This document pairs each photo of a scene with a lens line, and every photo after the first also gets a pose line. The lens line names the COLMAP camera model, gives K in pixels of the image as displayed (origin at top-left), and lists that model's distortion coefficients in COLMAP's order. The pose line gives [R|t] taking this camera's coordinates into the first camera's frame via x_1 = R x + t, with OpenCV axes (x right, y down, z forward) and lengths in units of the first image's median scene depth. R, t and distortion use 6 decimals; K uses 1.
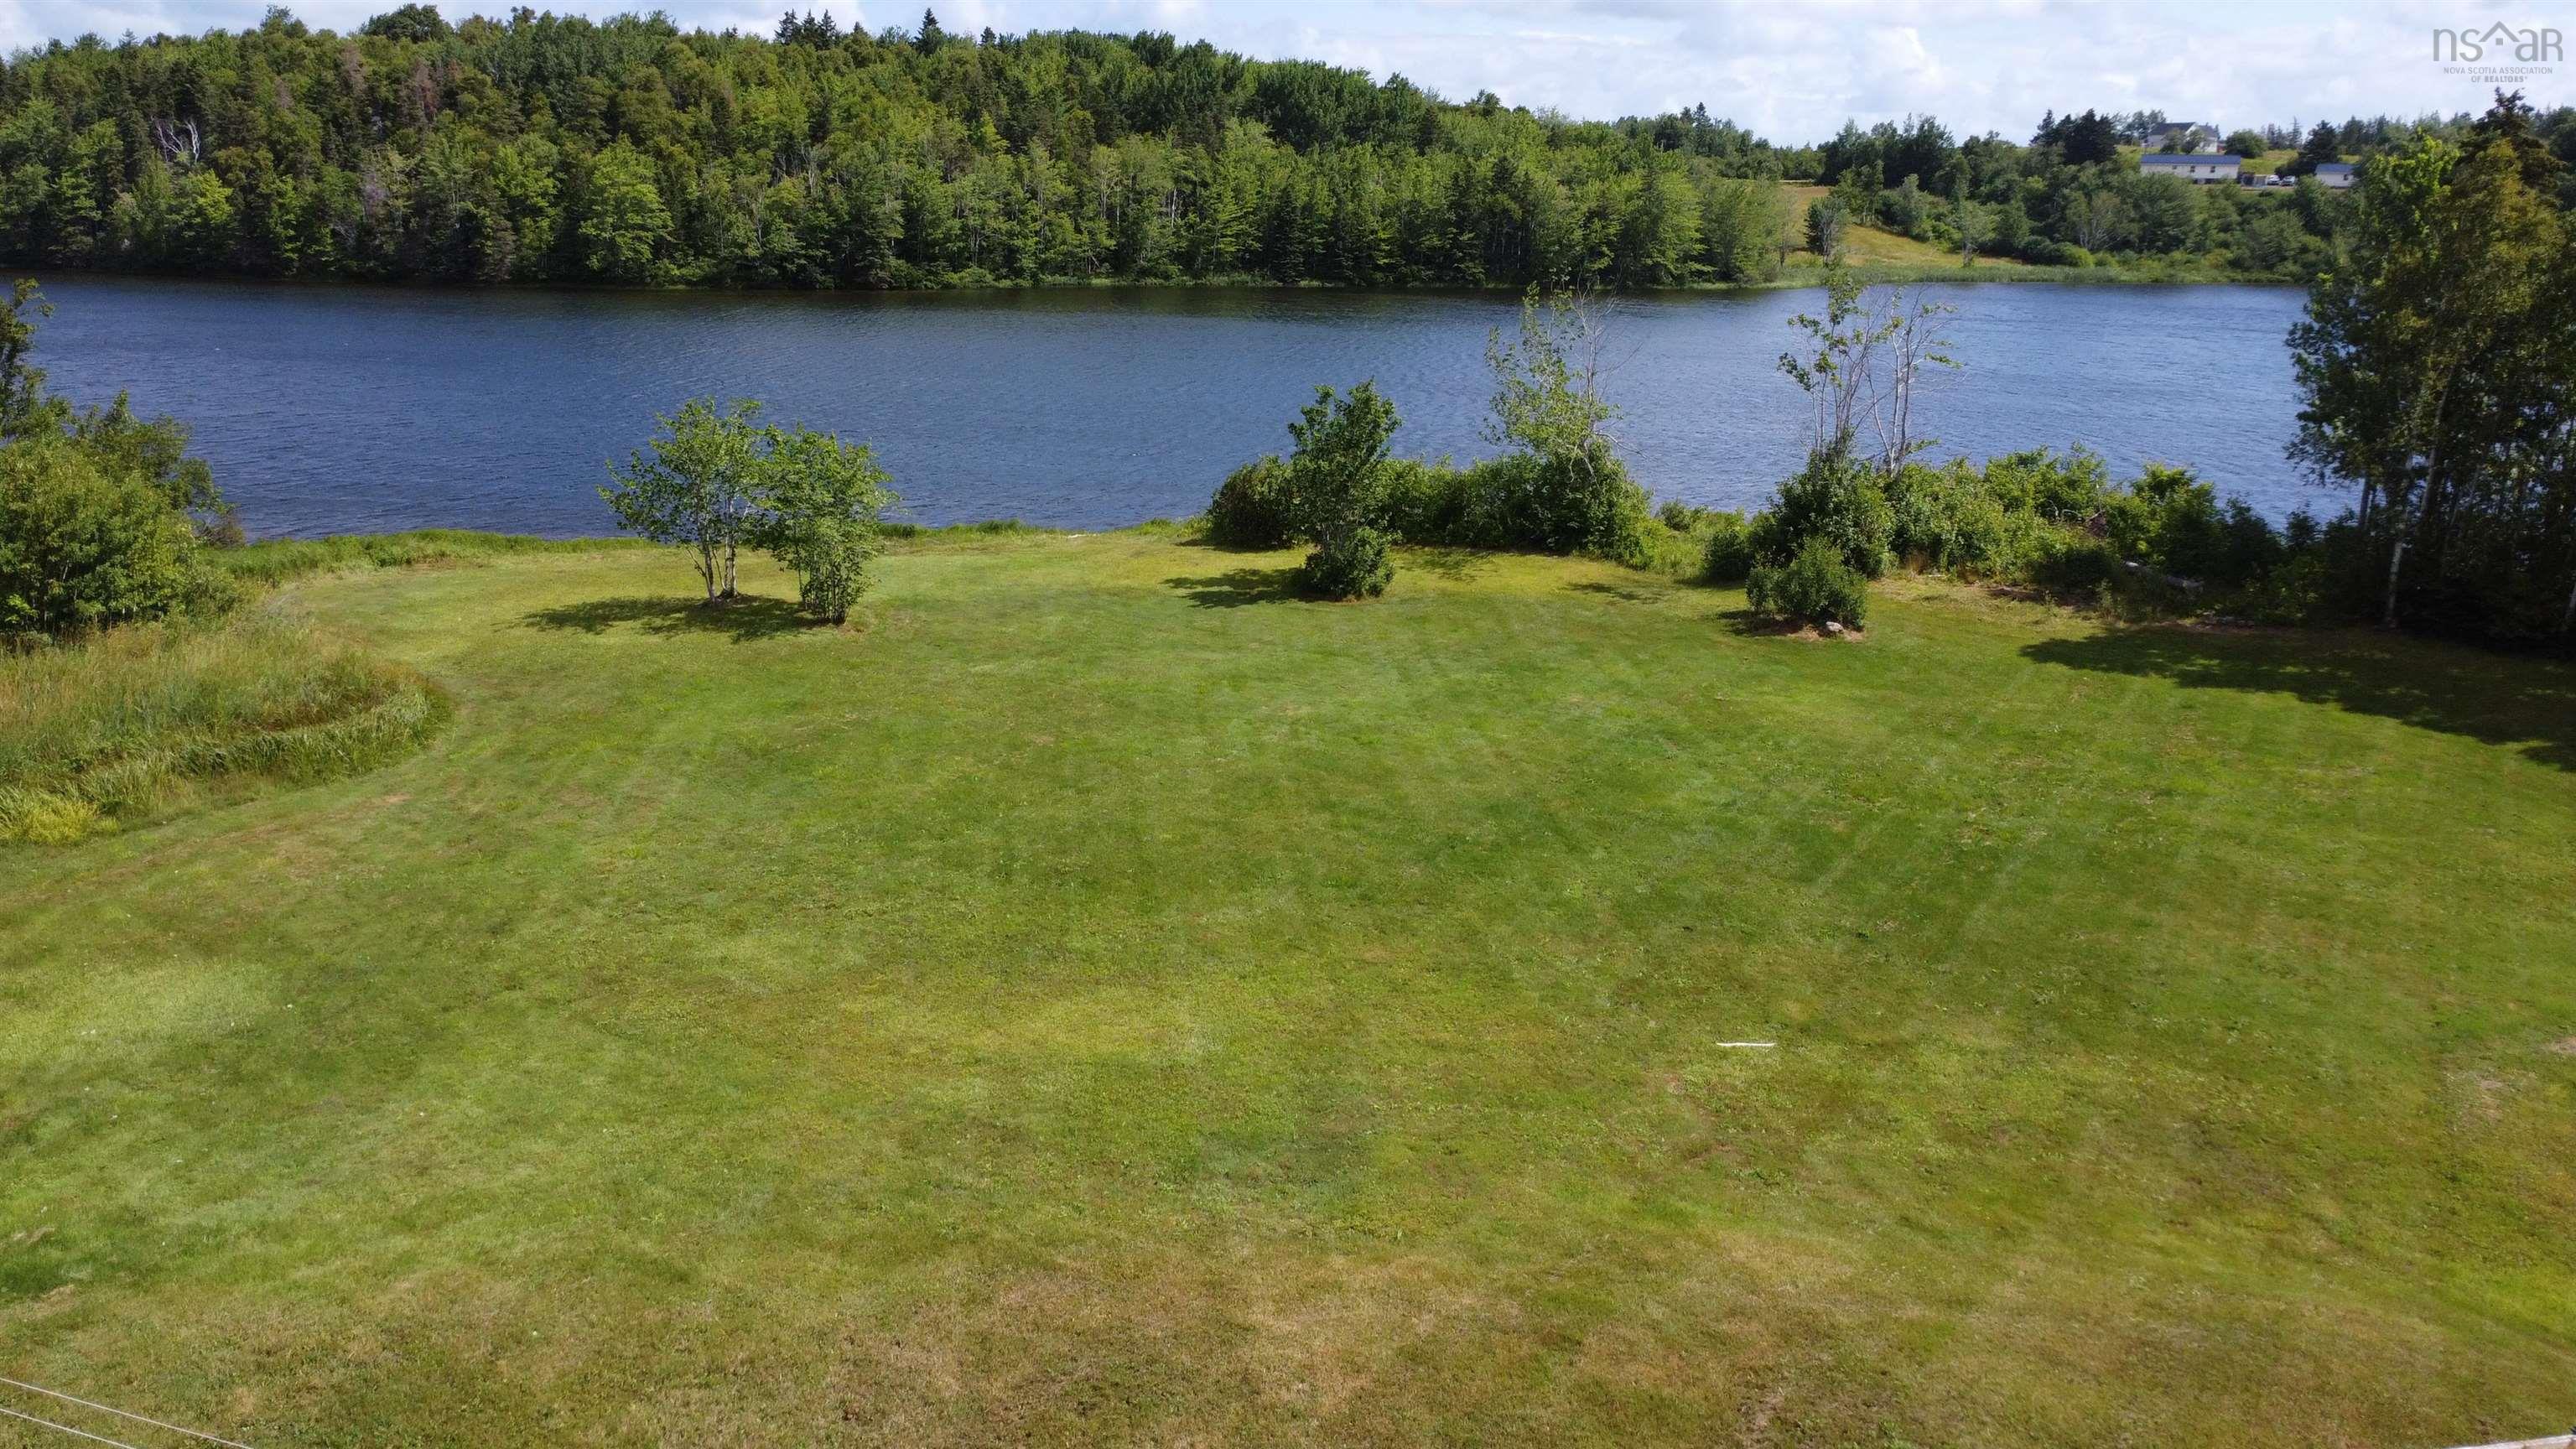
lens RADIAL K [[1926.7, 0, 1297.6], [0, 1926.7, 709.2], [0, 0, 1]] dist [0.000444, 0.000262]
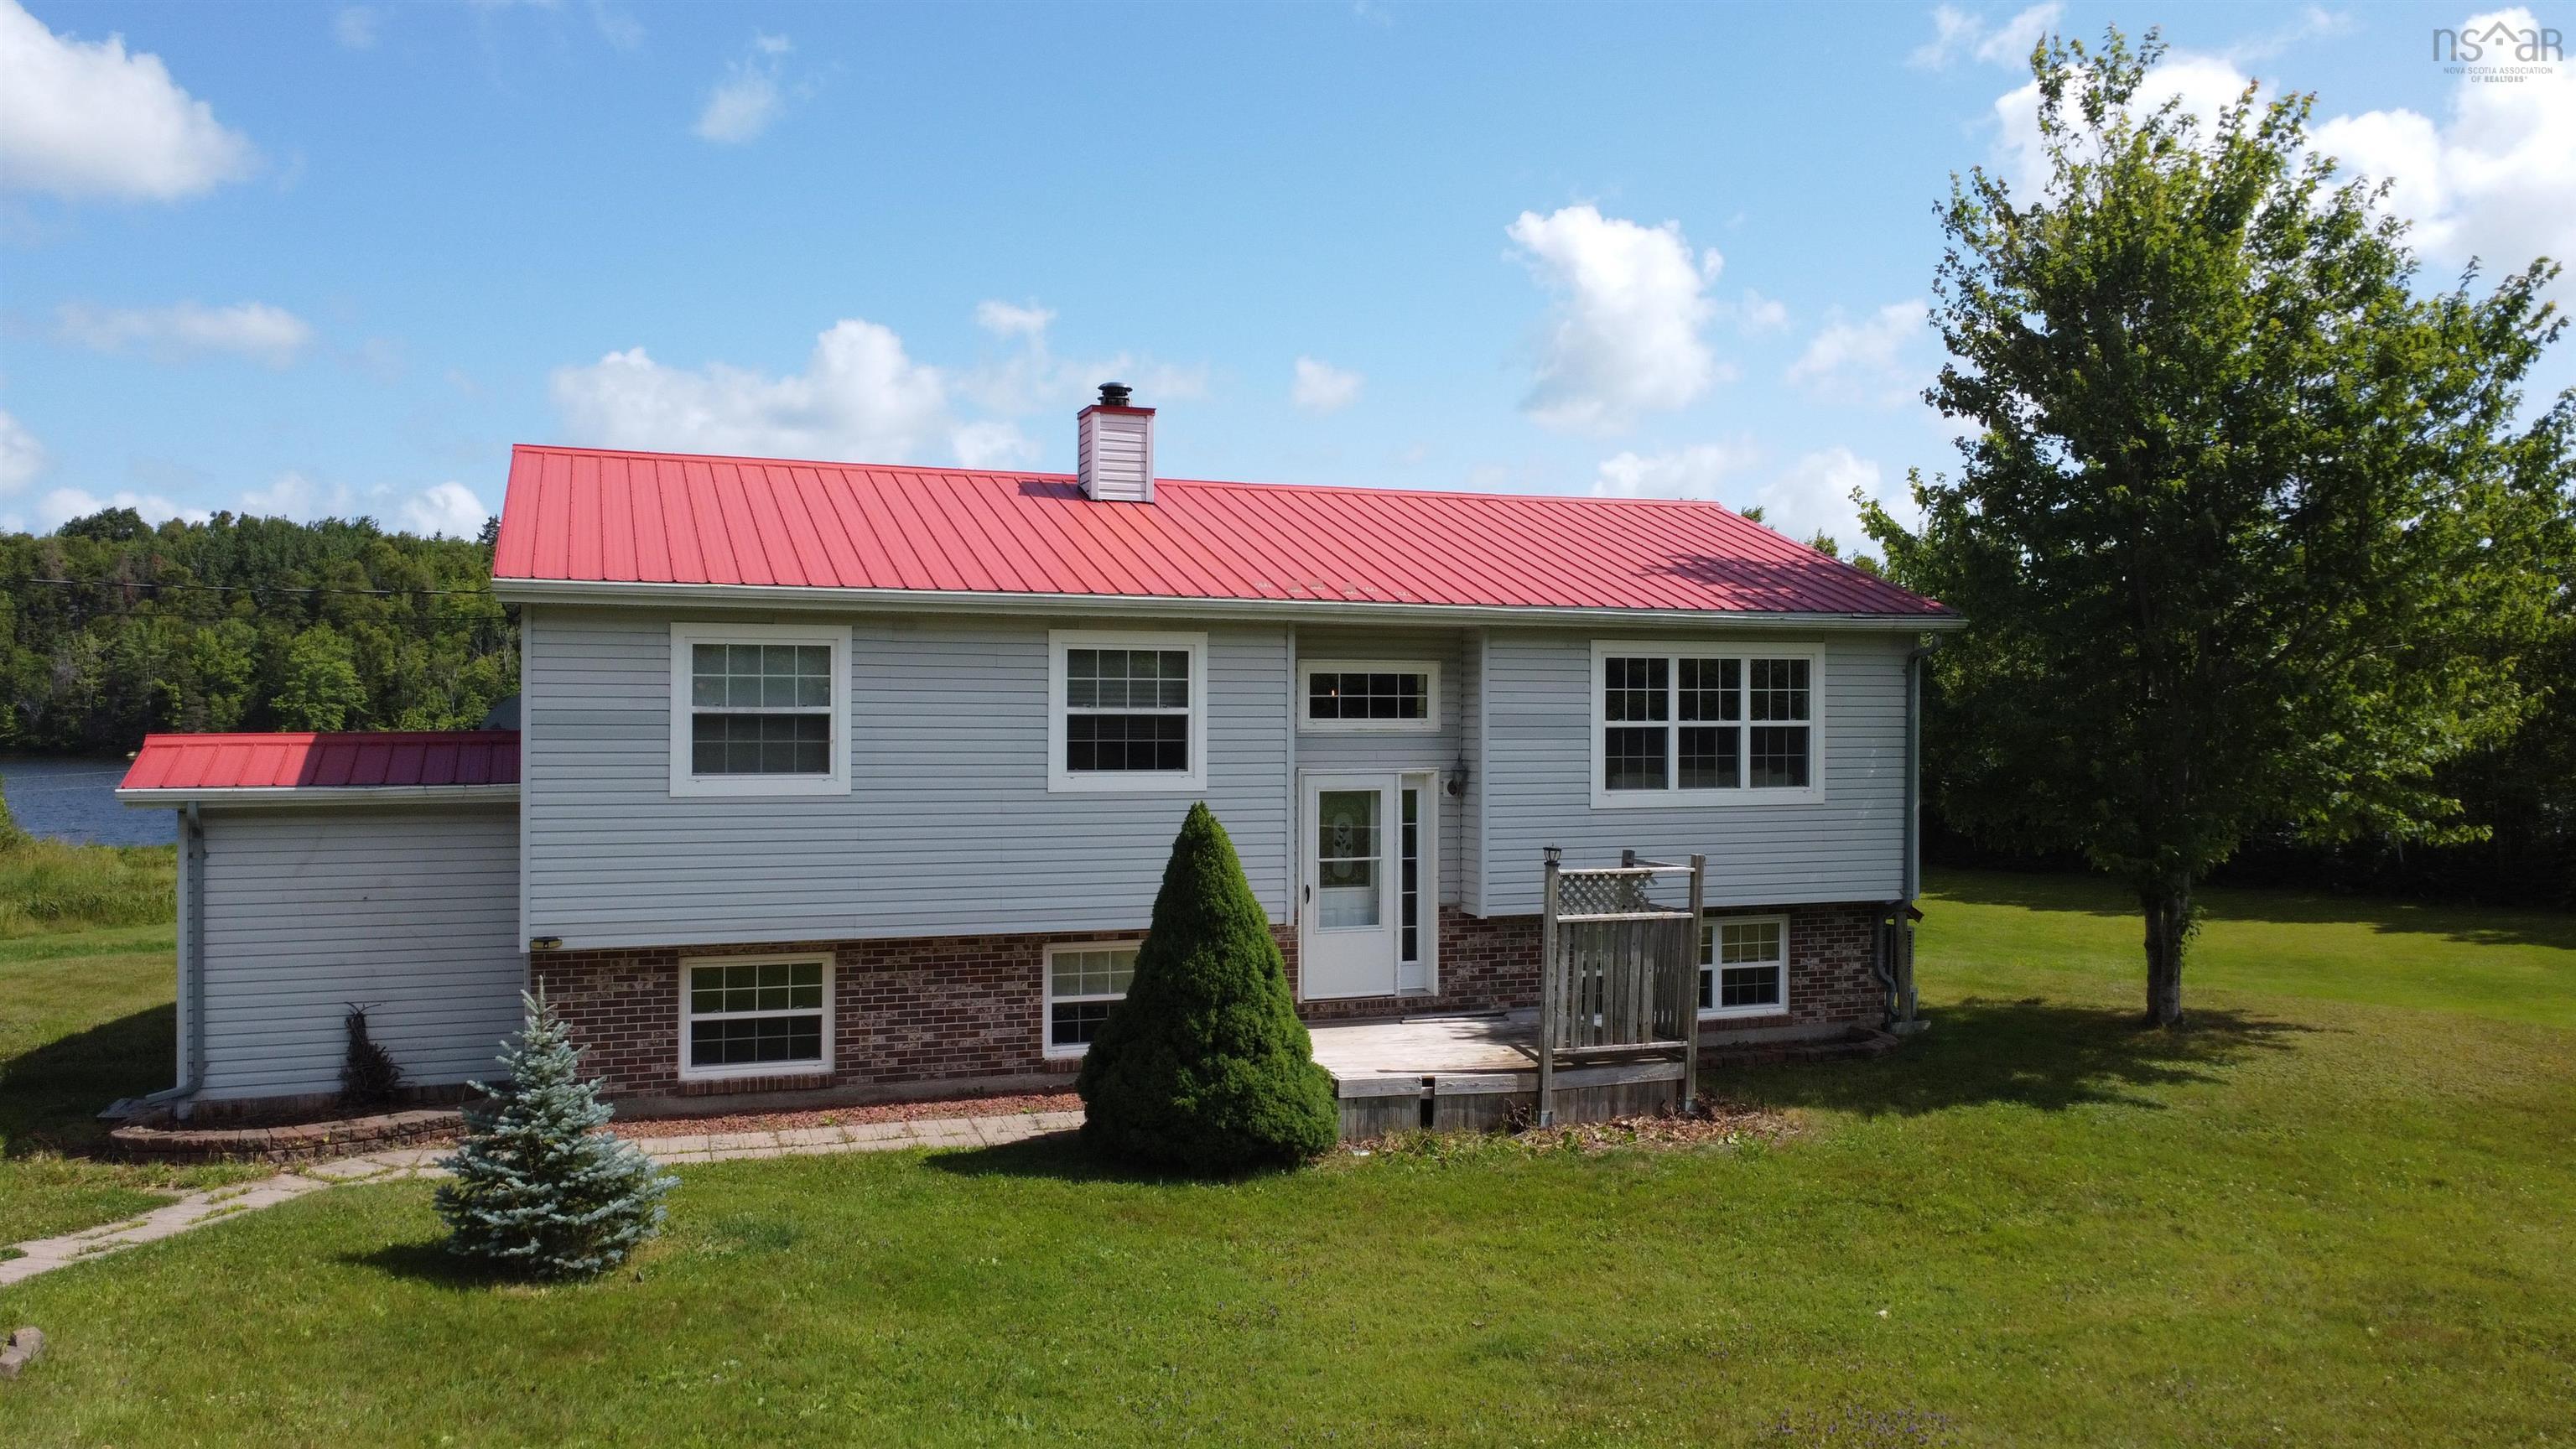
lens RADIAL K [[1926.7, 0, 1297.6], [0, 1926.7, 709.2], [0, 0, 1]] dist [0.000444, 0.000262]
pose [[0.988333, -0.013485, 0.151712, 0.021613], [0.051970, 0.966153, -0.252679, 0.049112], [-0.143170, 0.257615, 0.955582, -0.087281]]
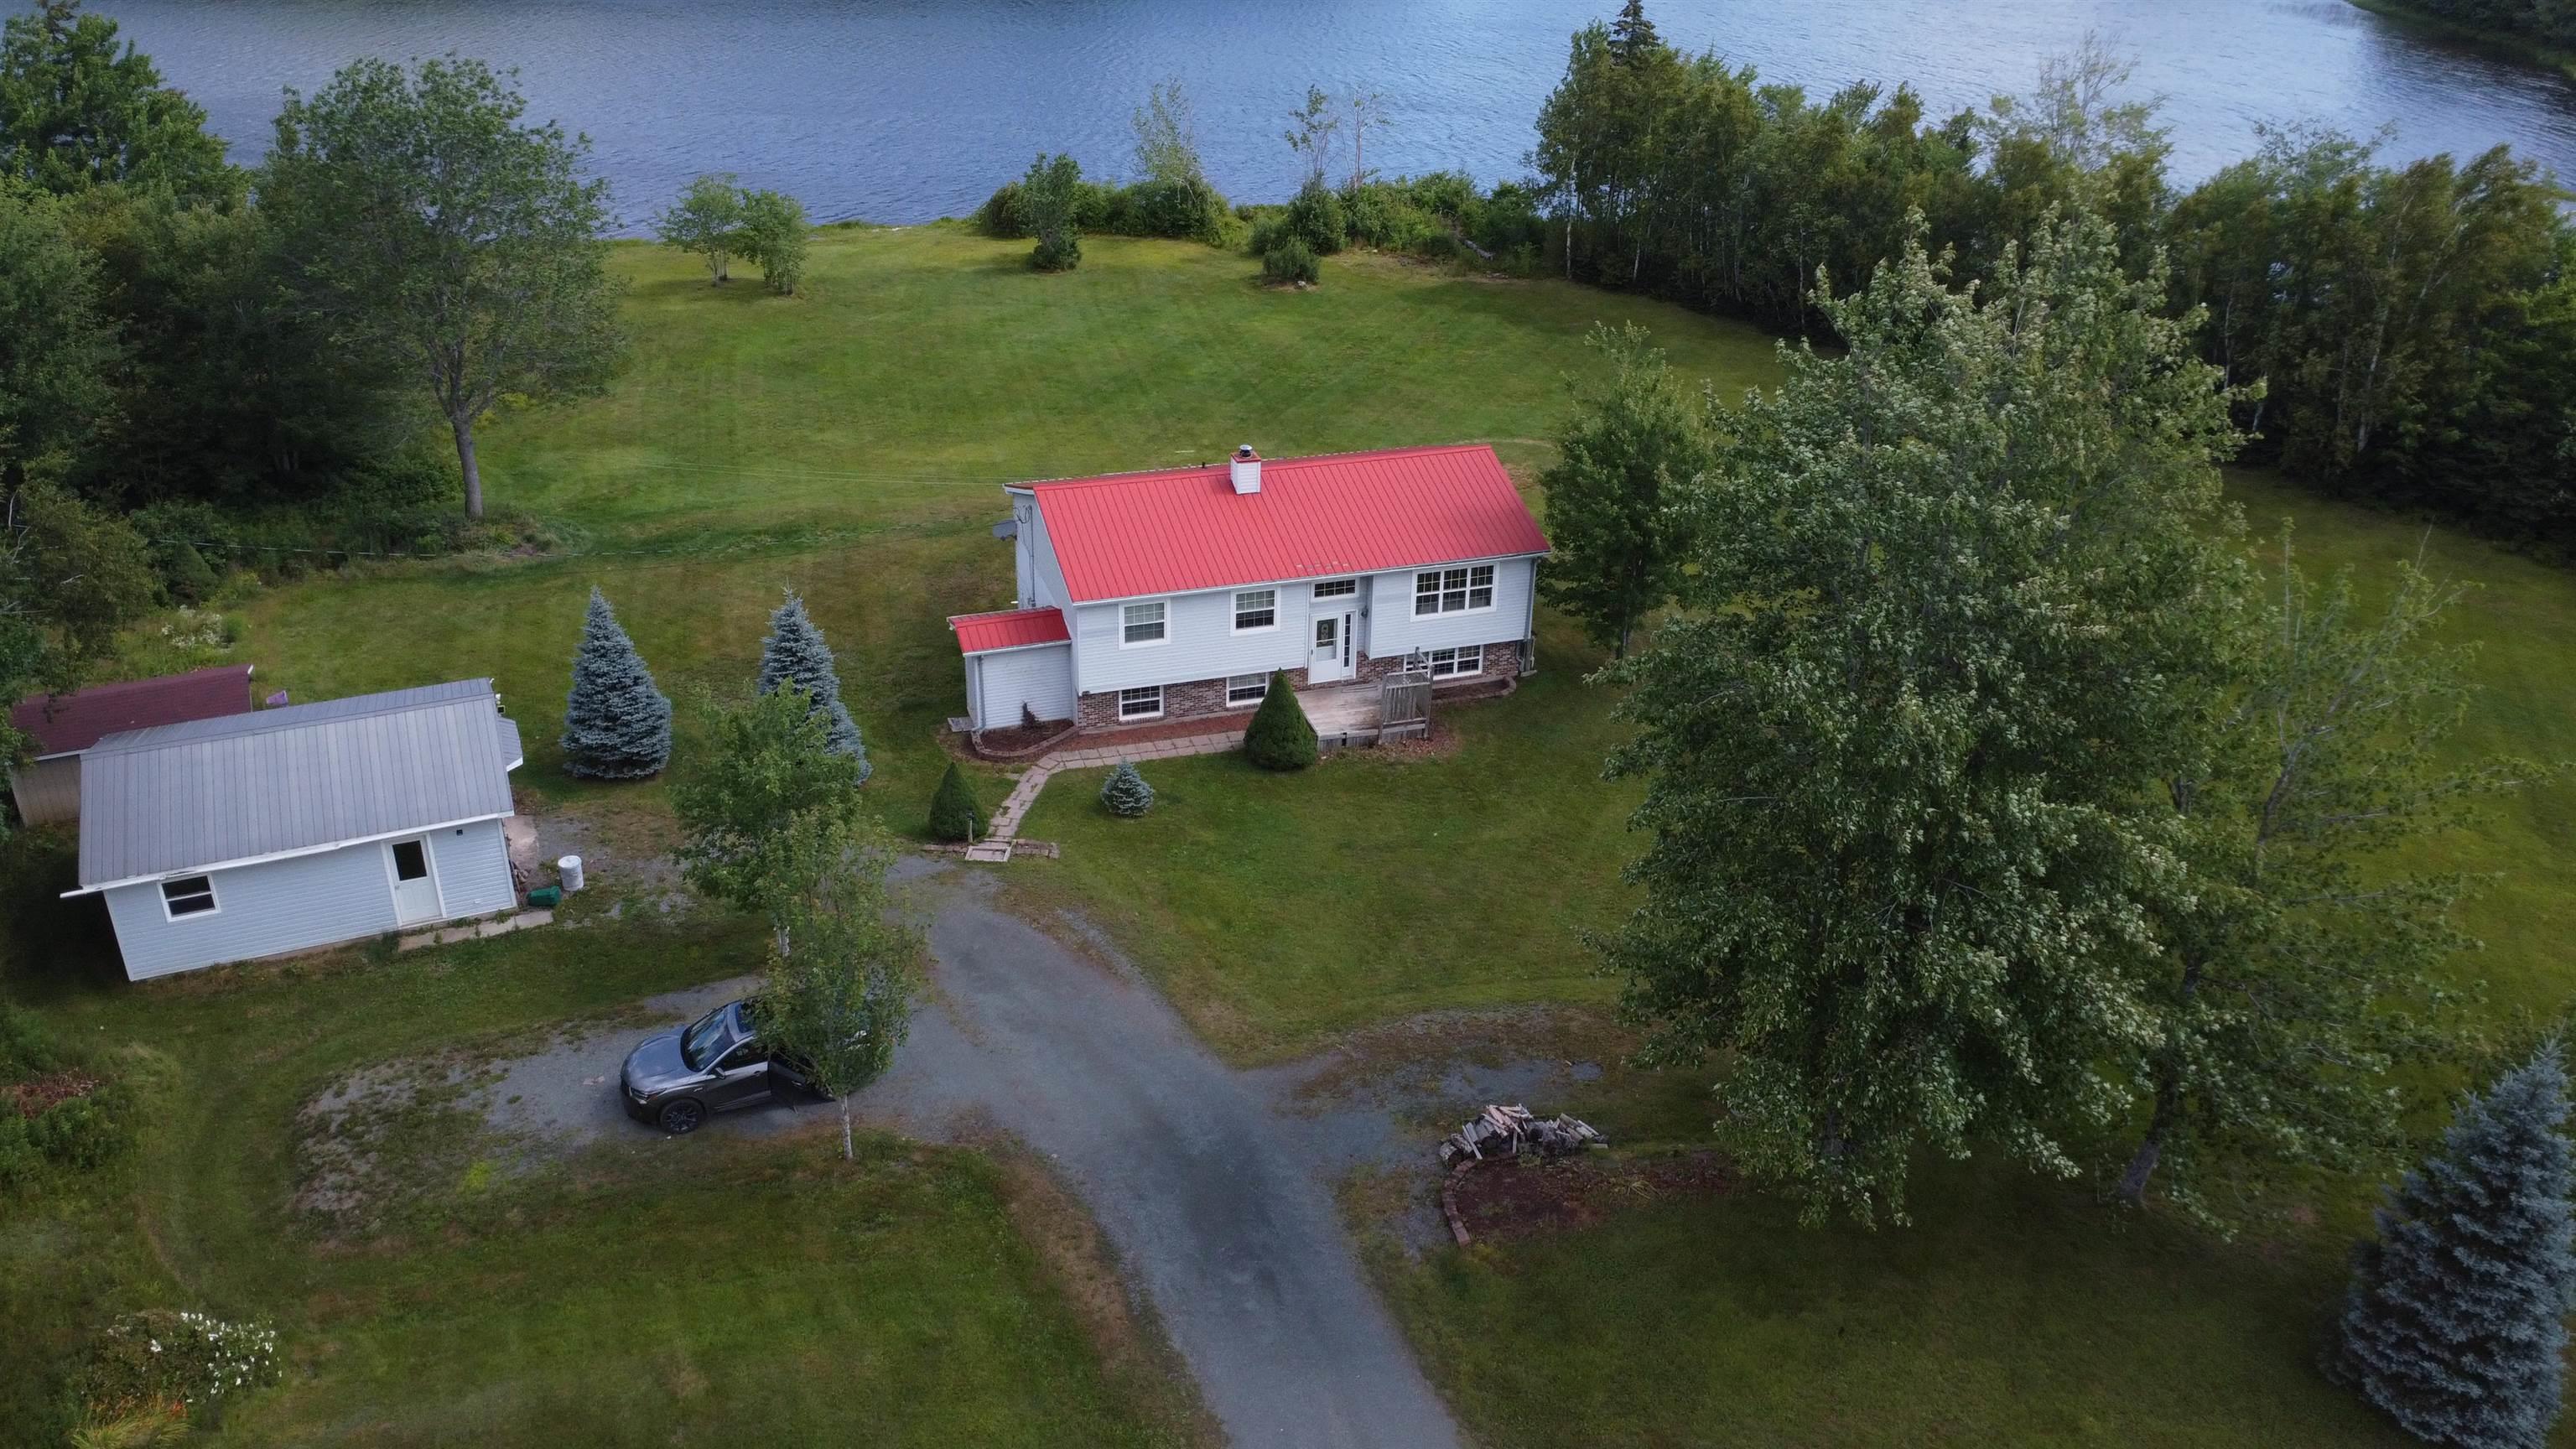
lens RADIAL K [[1926.7, 0, 1297.6], [0, 1926.7, 709.2], [0, 0, 1]] dist [0.000444, 0.000262]
pose [[0.991526, -0.052078, 0.119010, 0.003334], [0.026389, 0.977772, 0.208004, -0.006388], [-0.127197, -0.203101, 0.970861, -0.242771]]
